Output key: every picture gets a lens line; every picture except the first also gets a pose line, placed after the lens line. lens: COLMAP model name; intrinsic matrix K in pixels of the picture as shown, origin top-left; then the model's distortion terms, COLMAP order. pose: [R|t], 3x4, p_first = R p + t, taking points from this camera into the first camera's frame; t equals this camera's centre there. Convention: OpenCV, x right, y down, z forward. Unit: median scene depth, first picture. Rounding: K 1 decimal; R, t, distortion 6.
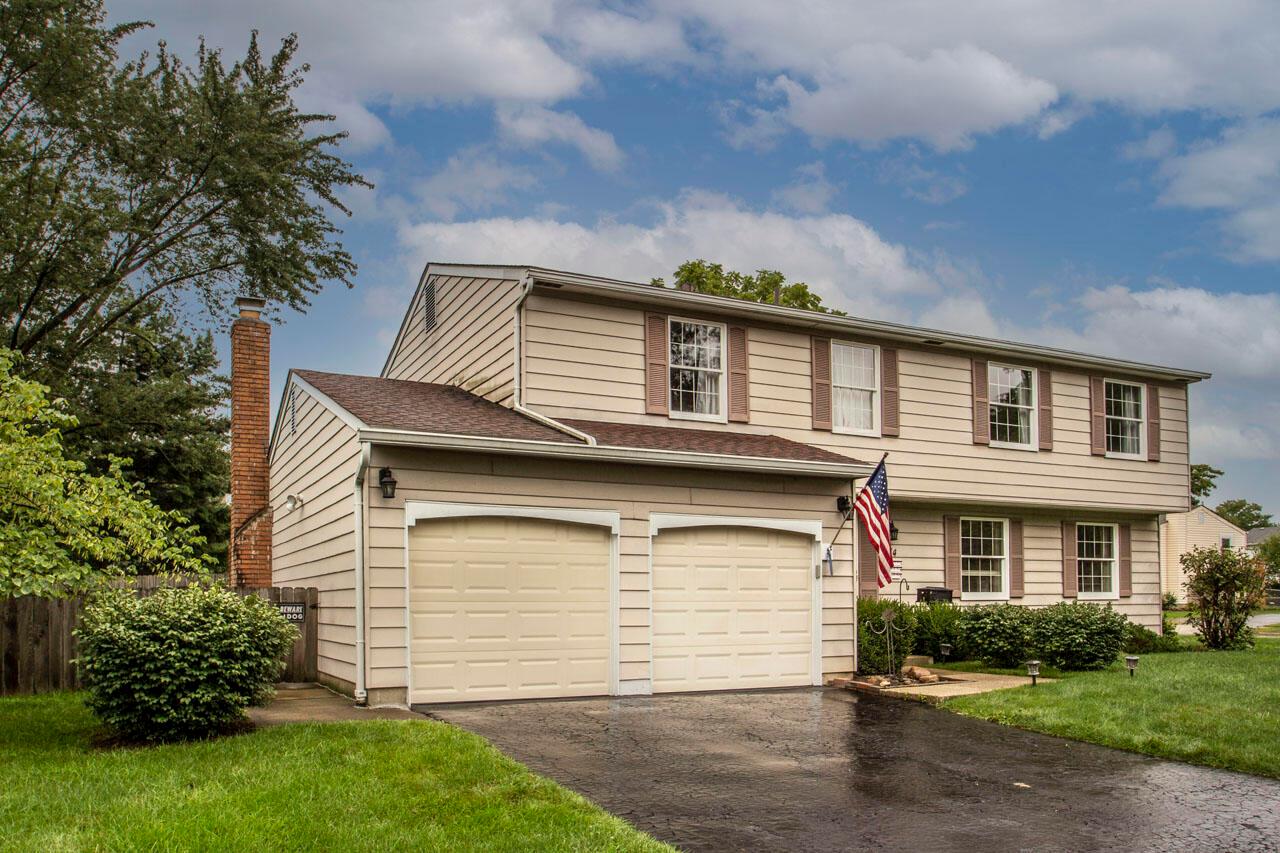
lens RADIAL K [[971.9, 0, 566.6], [0, 971.9, 567.5], [0, 0, 1]] dist [-0.032575, -0.000533]
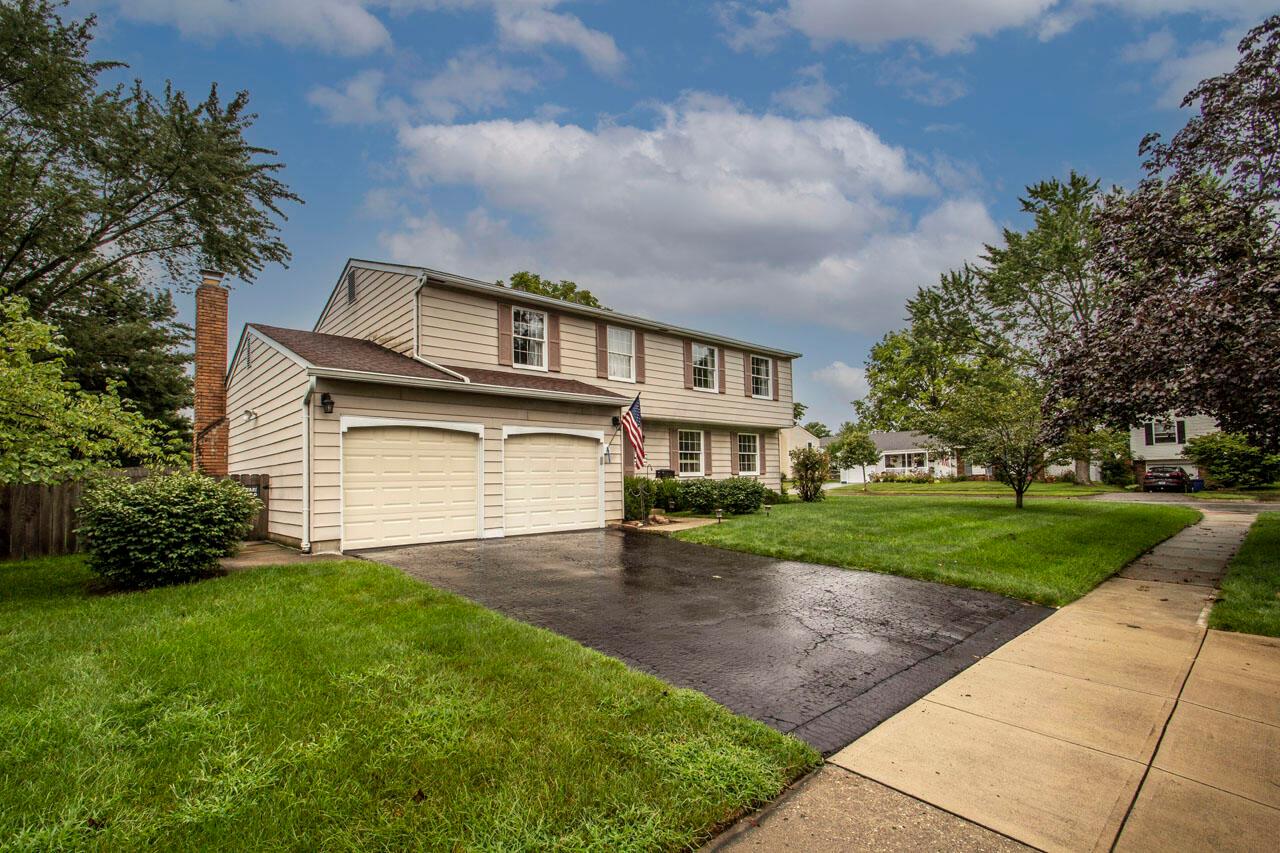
lens RADIAL K [[606.4, 0, 629.6], [0, 606.4, 435.0], [0, 0, 1]] dist [0.014873, -0.024482]
pose [[0.950750, 0.004911, 0.309919, -0.021372], [0.008239, 0.999121, -0.041107, 0.002924], [-0.309849, 0.041635, 0.949874, -0.024585]]
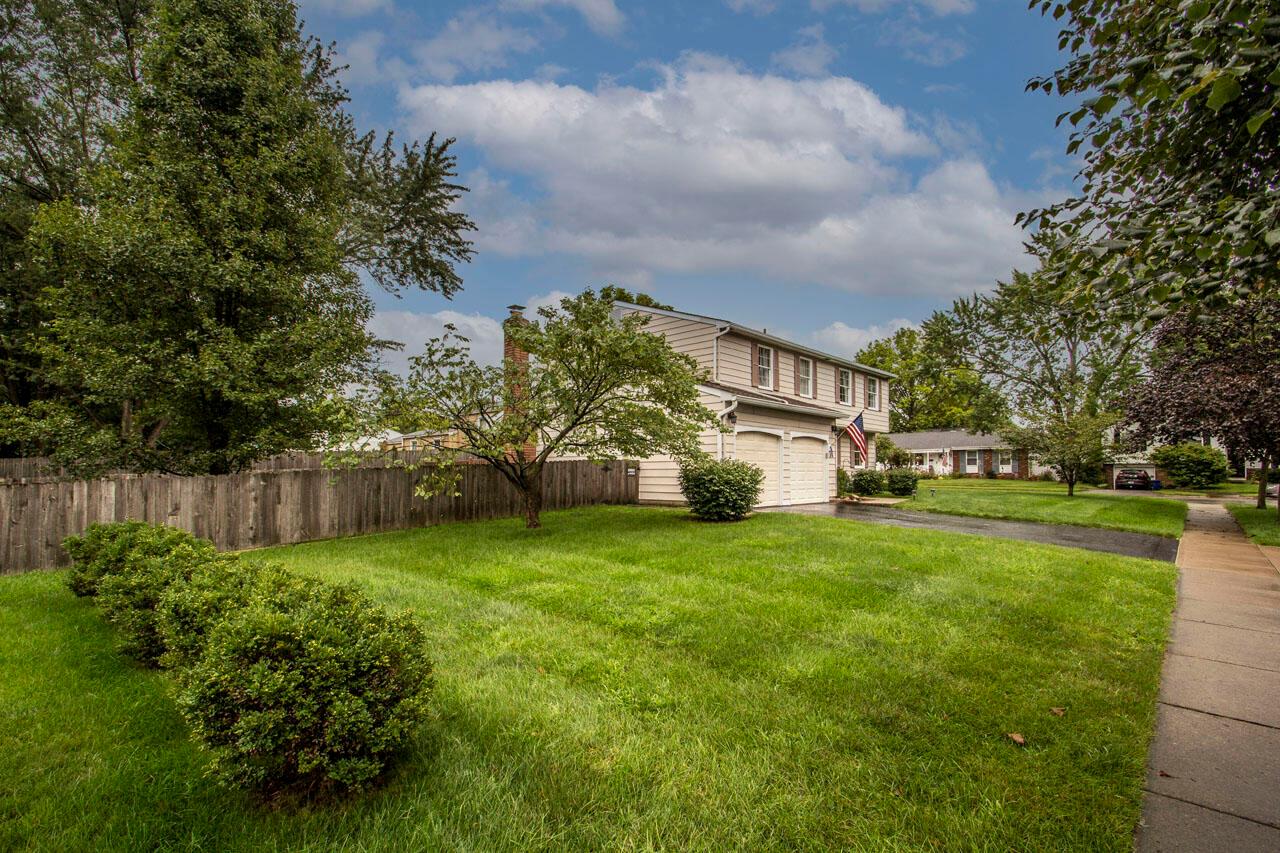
lens RADIAL K [[623.5, 0, 620.7], [0, 623.5, 438.1], [0, 0, 1]] dist [0.001019, -0.014307]
pose [[0.921311, 0.023133, 0.388138, -0.708655], [-0.015044, 0.999602, -0.023867, 0.004545], [-0.388536, 0.016150, 0.921292, -0.216468]]
